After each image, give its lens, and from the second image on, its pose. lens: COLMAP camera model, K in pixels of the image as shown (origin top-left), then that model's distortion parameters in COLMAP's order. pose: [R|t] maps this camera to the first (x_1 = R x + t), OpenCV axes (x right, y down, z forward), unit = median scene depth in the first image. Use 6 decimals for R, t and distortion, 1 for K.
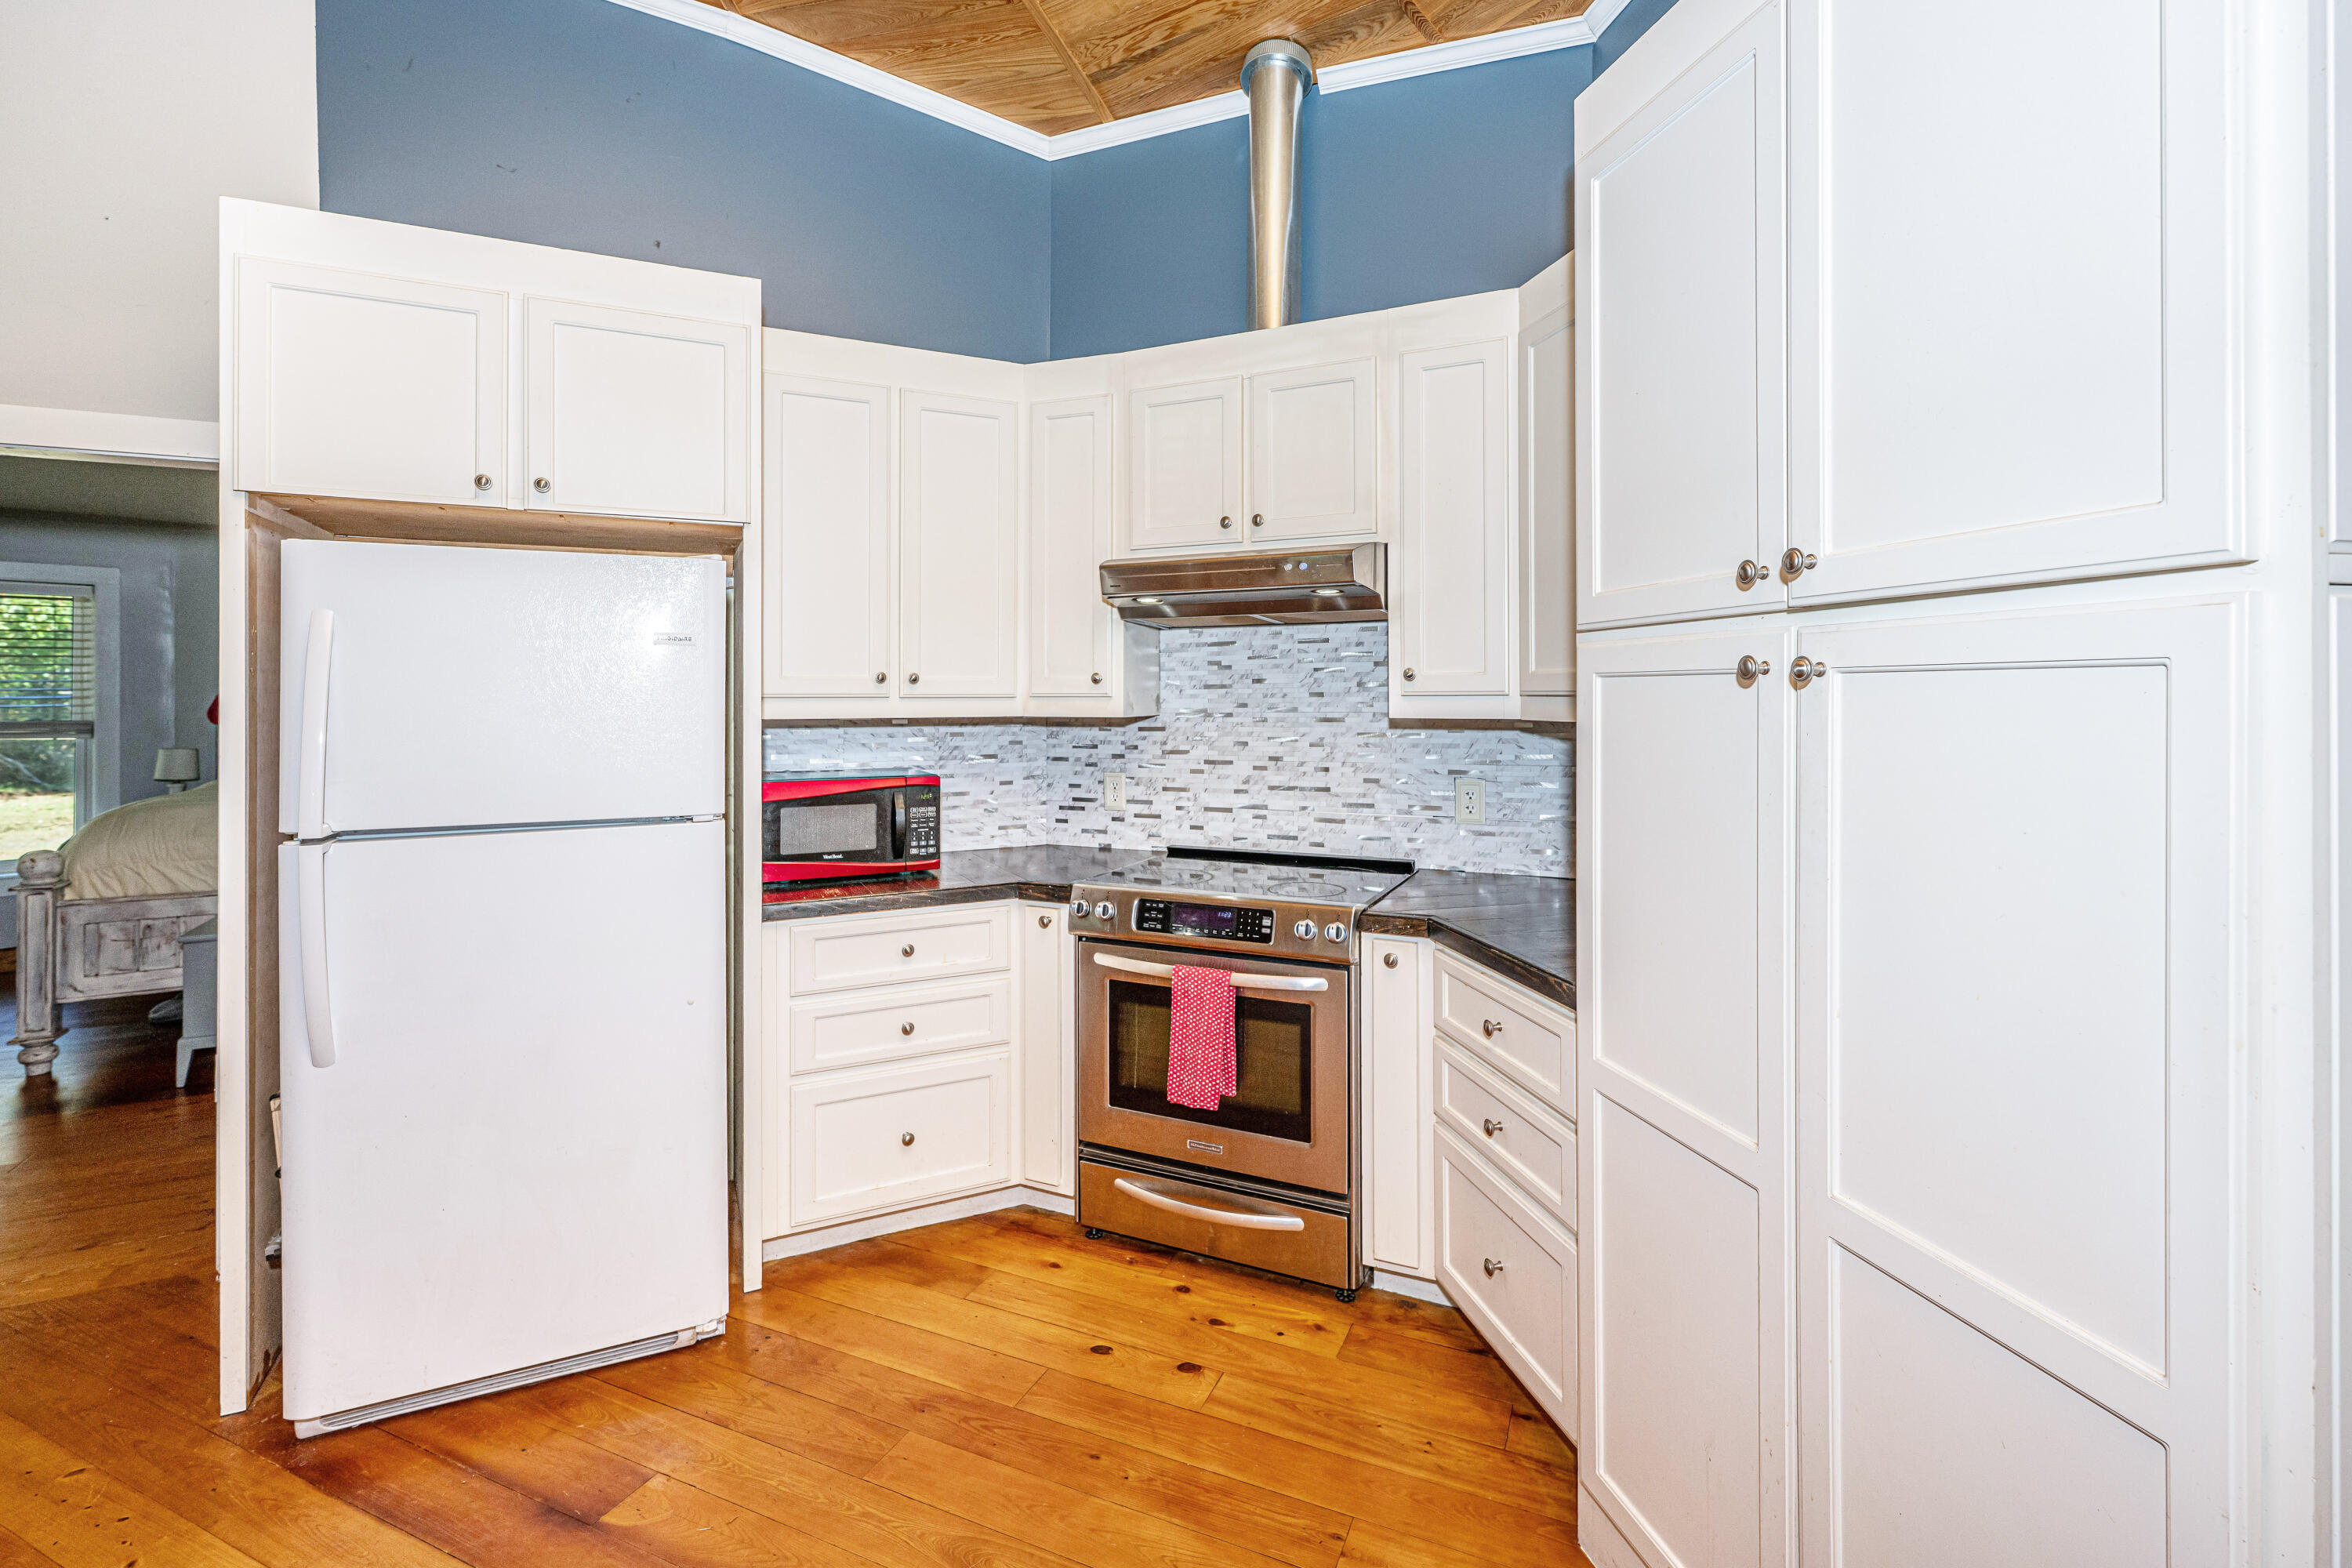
lens RADIAL K [[1042.9, 0, 1176.9], [0, 1042.9, 689.5], [0, 0, 1]] dist [-0.002559, -0.000105]
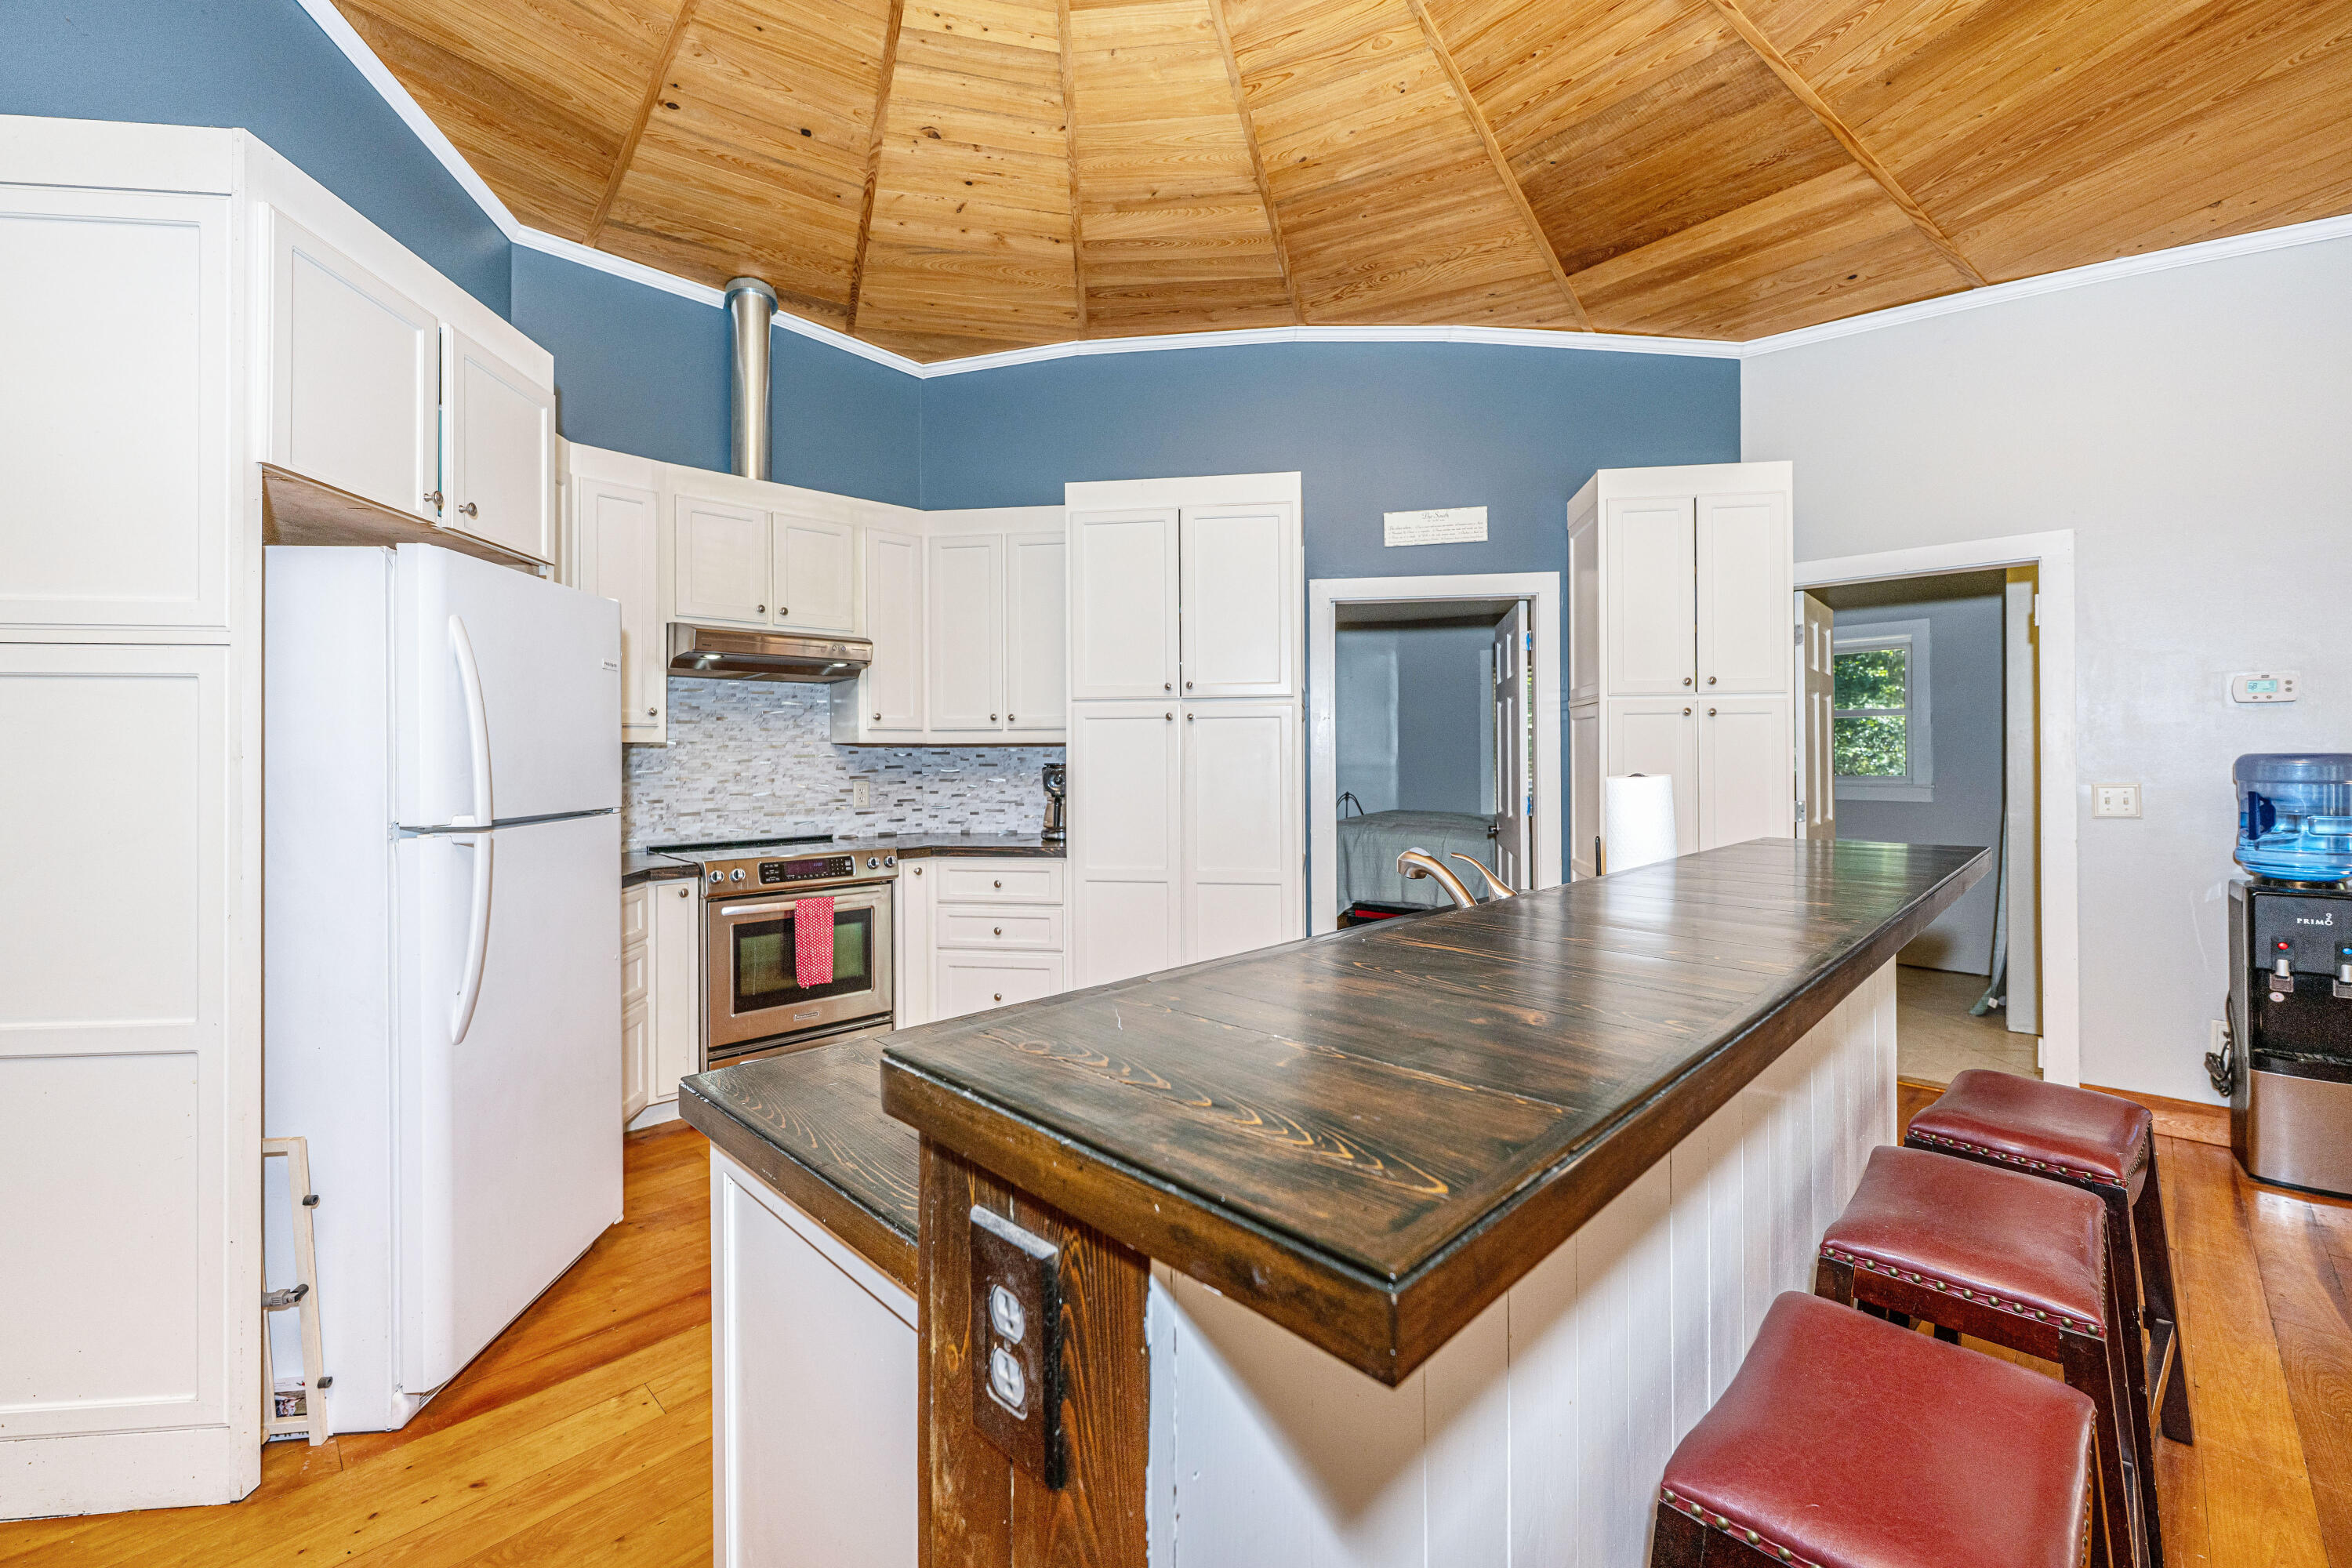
lens RADIAL K [[948.2, 0, 1178.4], [0, 948.2, 754.7], [0, 0, 1]] dist [-0.000516, -0.000090]
pose [[0.359419, 0.001923, 0.933174, -1.021624], [-0.000044, 0.999998, -0.002043, 0.048914], [-0.933176, 0.000693, 0.359419, -0.025758]]
